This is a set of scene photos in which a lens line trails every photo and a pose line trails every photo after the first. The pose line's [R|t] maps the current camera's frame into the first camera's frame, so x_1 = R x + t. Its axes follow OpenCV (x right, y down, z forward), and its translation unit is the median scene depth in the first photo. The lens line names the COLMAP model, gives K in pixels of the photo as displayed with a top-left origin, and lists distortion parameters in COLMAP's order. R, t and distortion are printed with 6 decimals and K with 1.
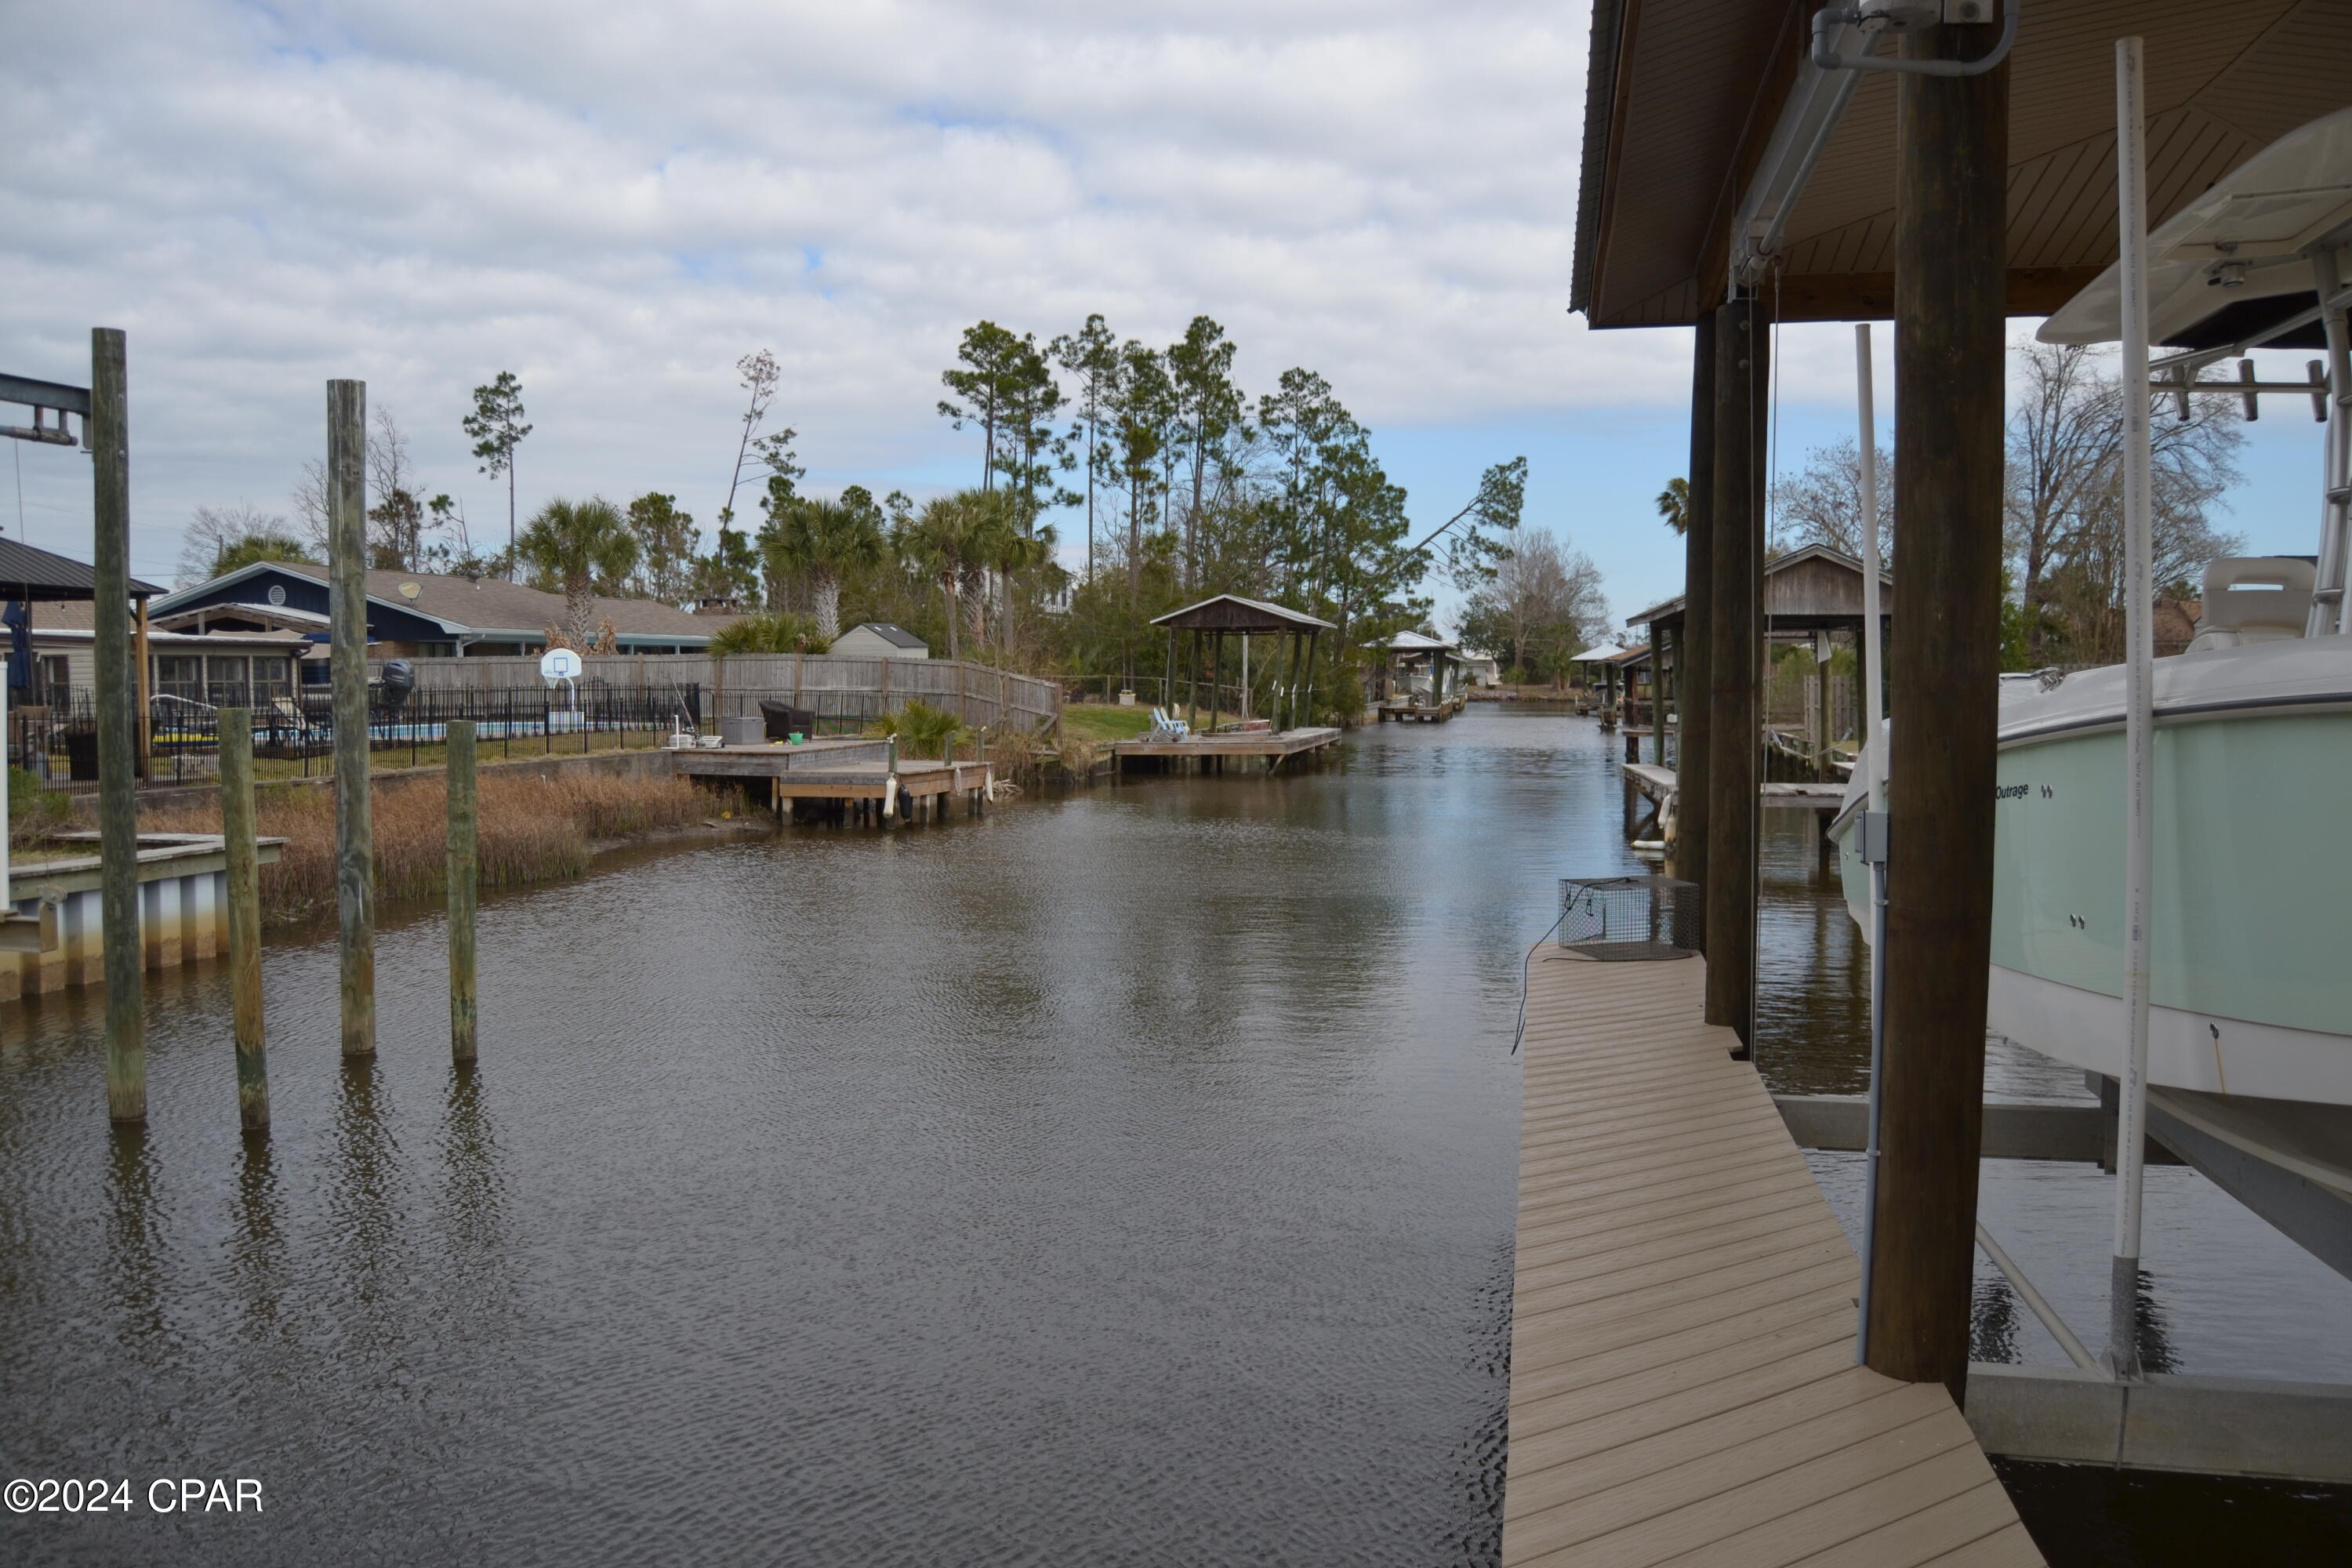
lens RADIAL K [[1870.4, 0, 1181.7], [0, 1870.4, 792.1], [0, 0, 1]] dist [-0.095453, 0.040913]
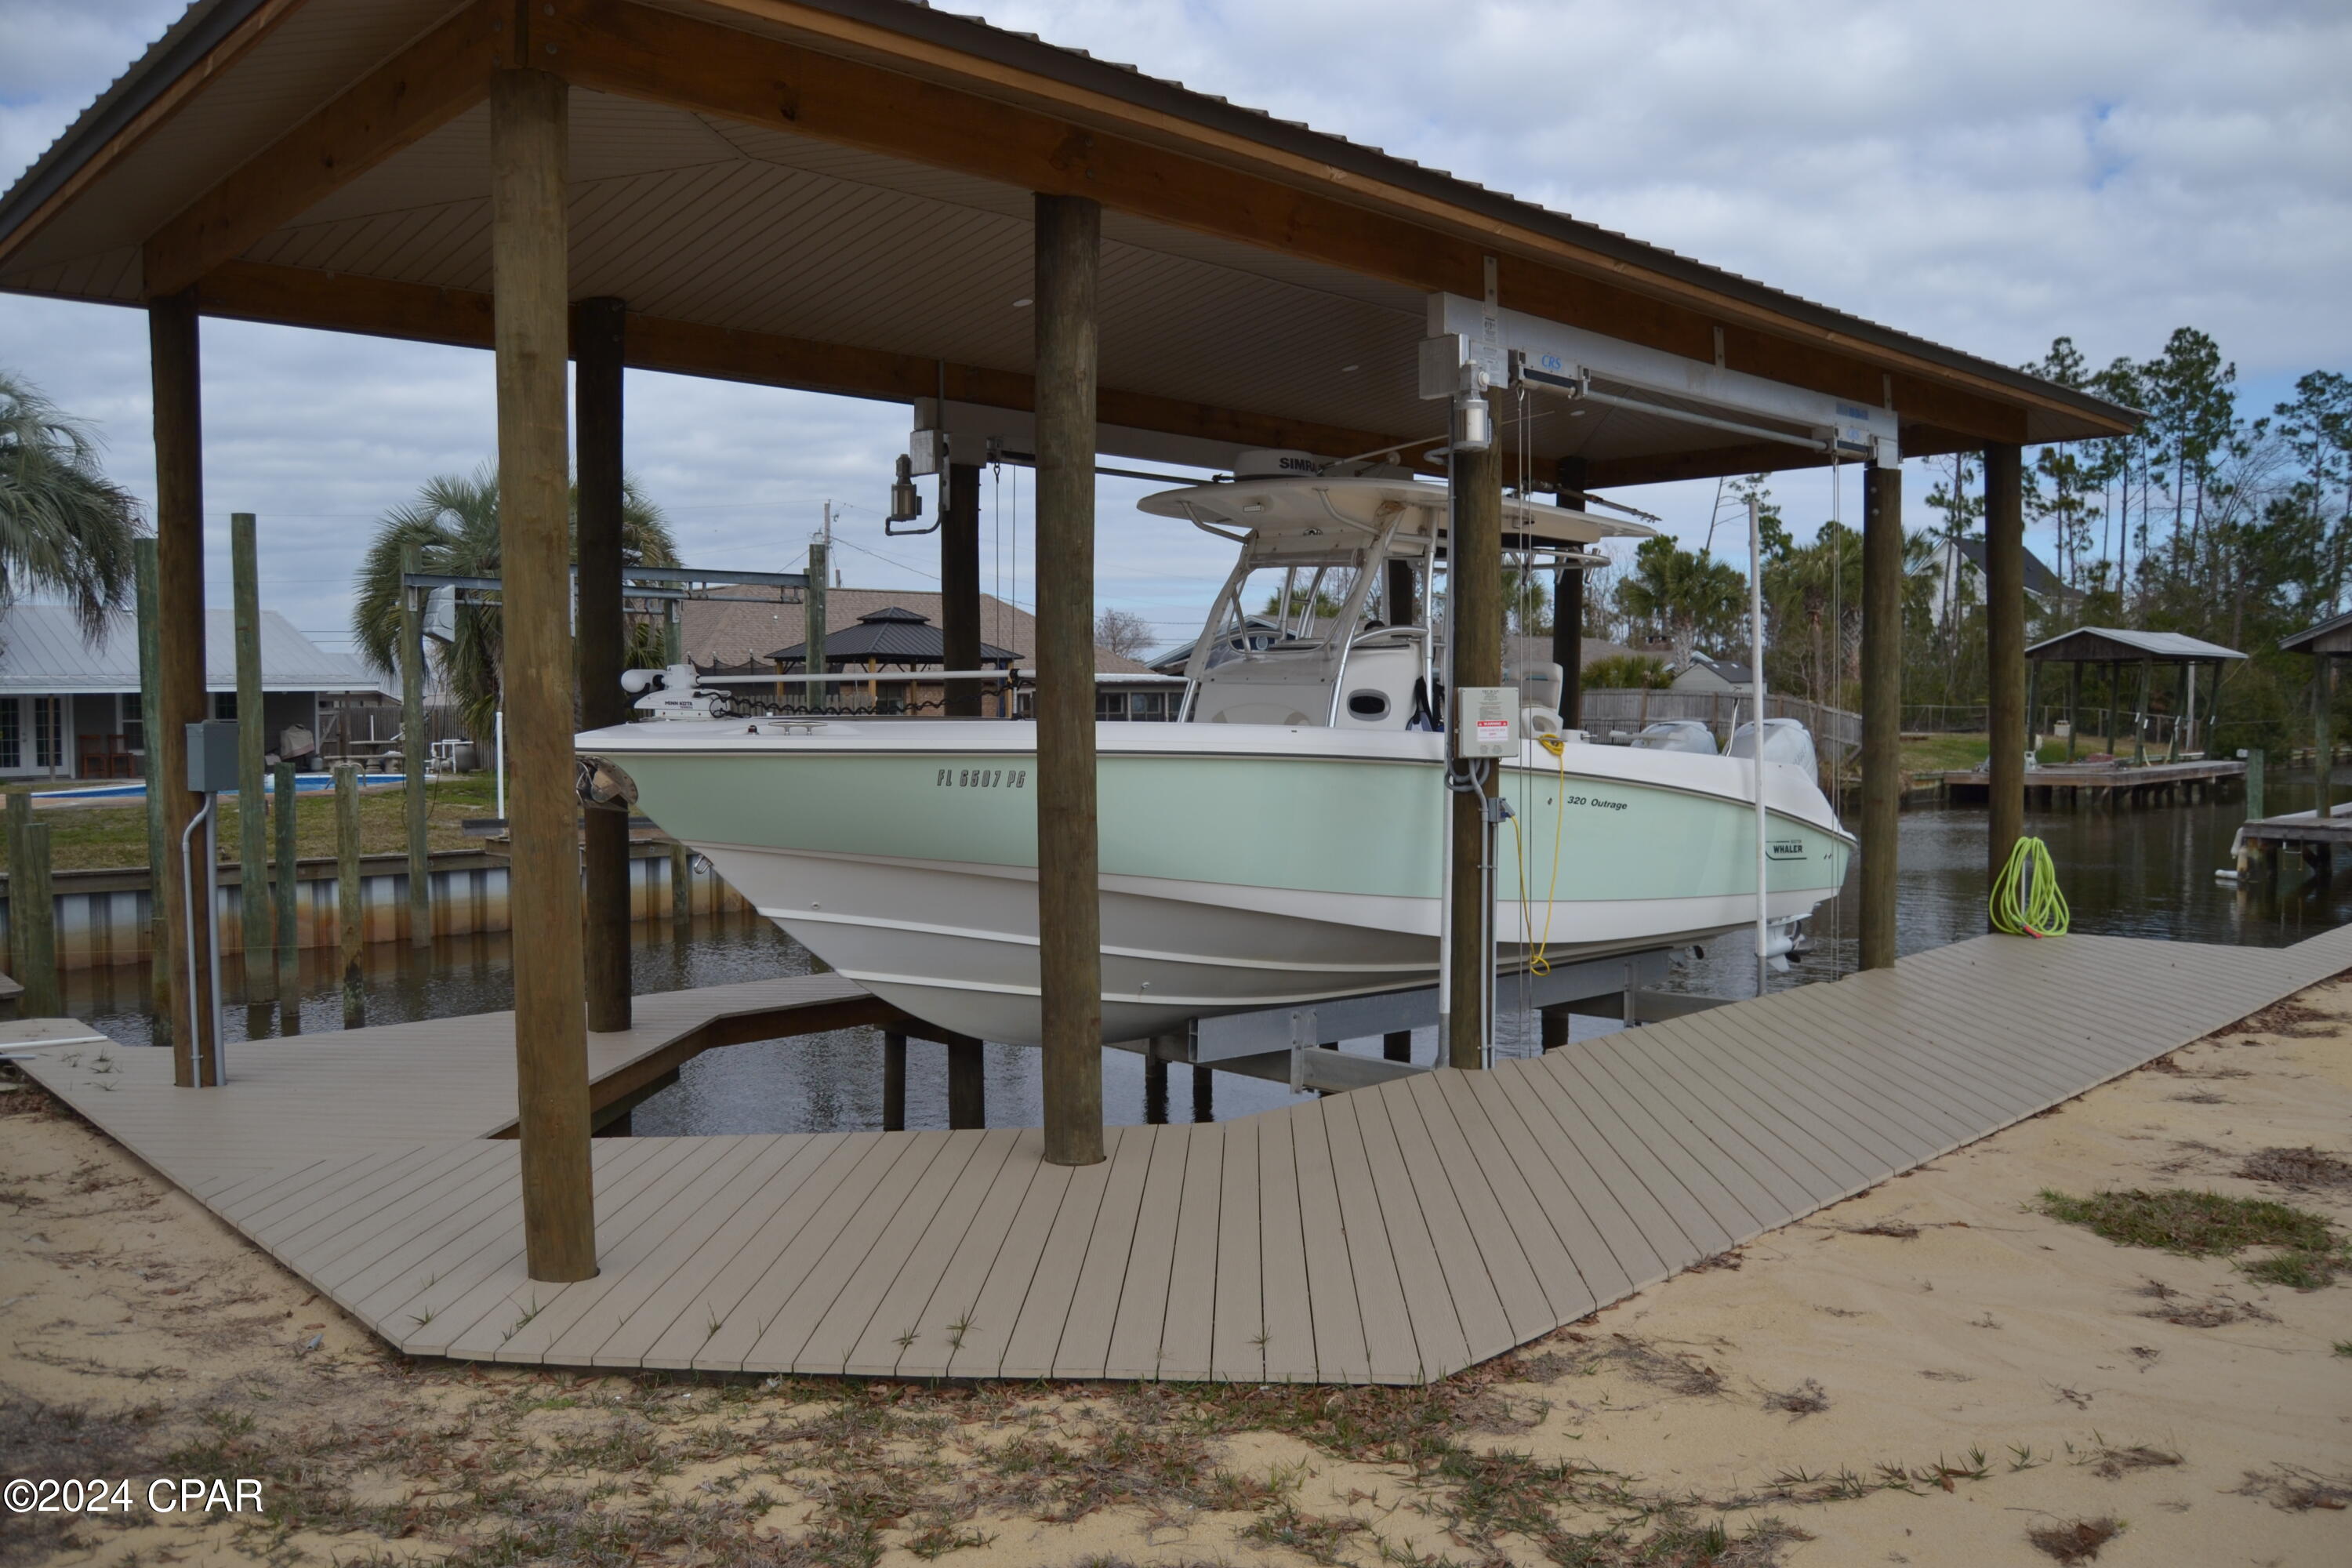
lens RADIAL K [[1870.4, 0, 1181.7], [0, 1870.4, 792.1], [0, 0, 1]] dist [-0.095453, 0.040913]
pose [[0.831211, 0.022239, -0.555513, 0.122810], [-0.029785, 0.999546, -0.004551, 0.001642], [0.555159, 0.020329, 0.831496, -0.065204]]
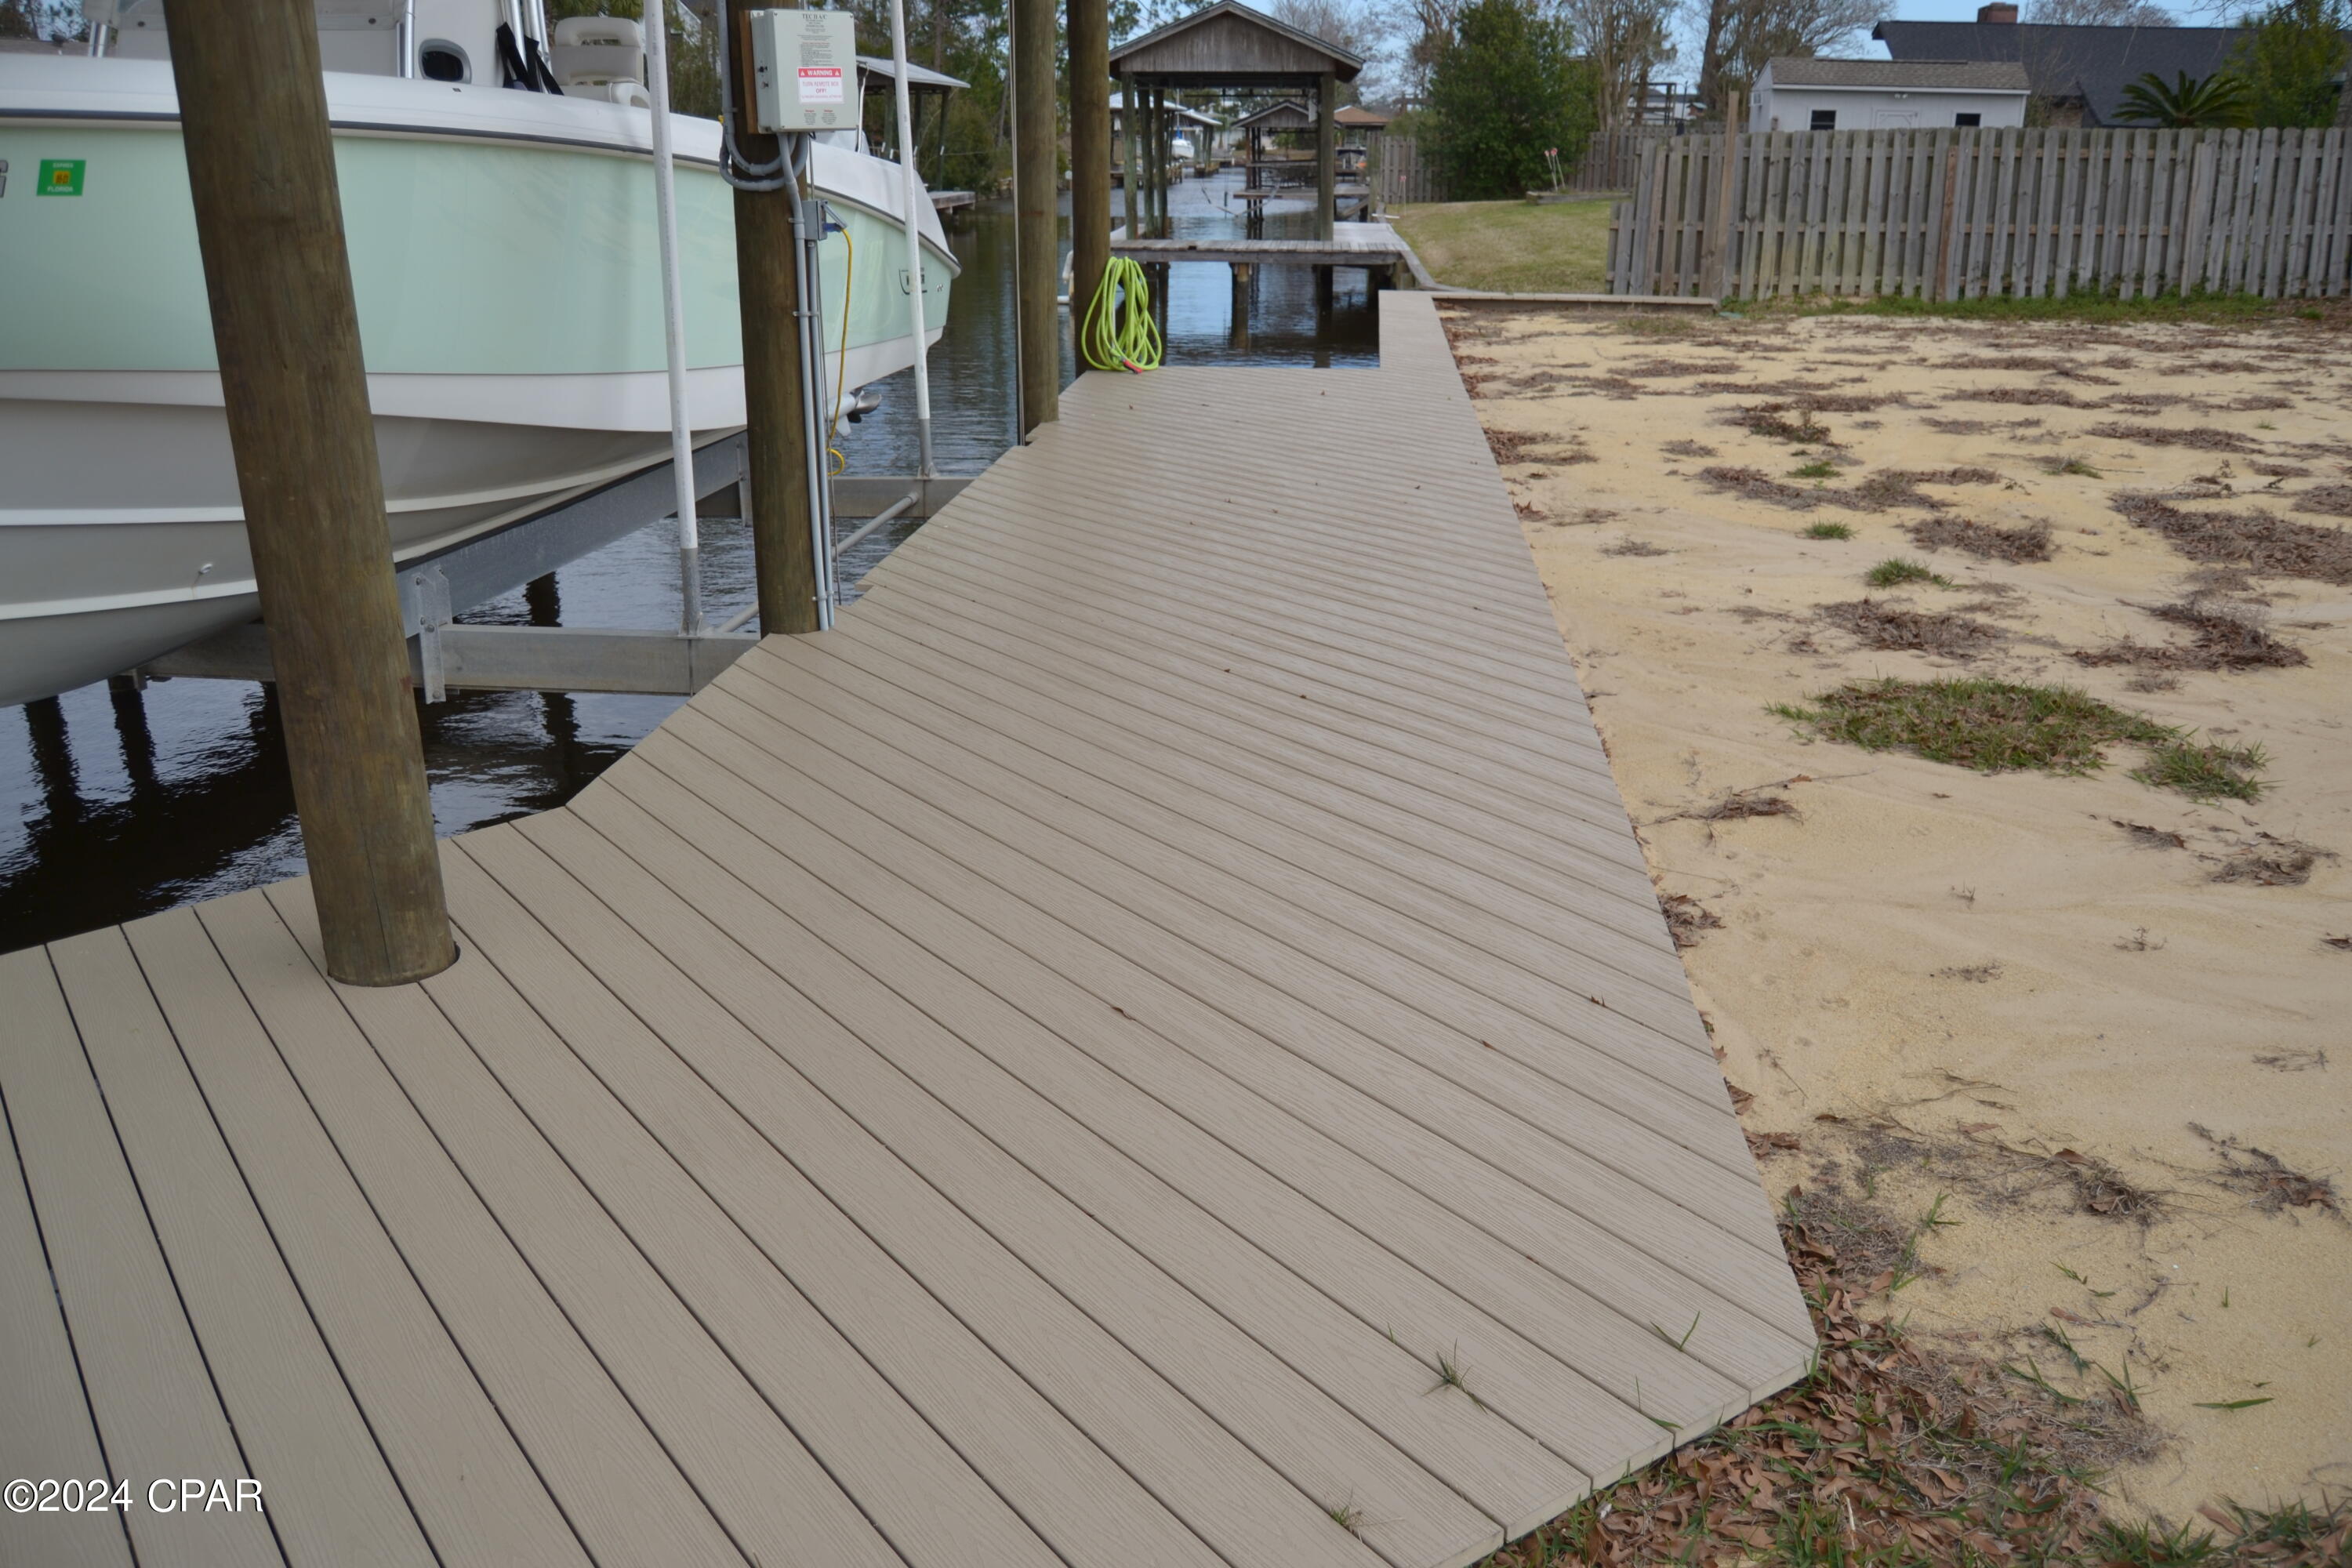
lens RADIAL K [[1870.4, 0, 1181.7], [0, 1870.4, 792.1], [0, 0, 1]] dist [-0.095453, 0.040913]
pose [[0.995764, -0.027173, 0.087845, 0.082197], [0.002125, 0.961886, 0.273442, 0.003407], [-0.091927, -0.272097, 0.957869, -0.034053]]
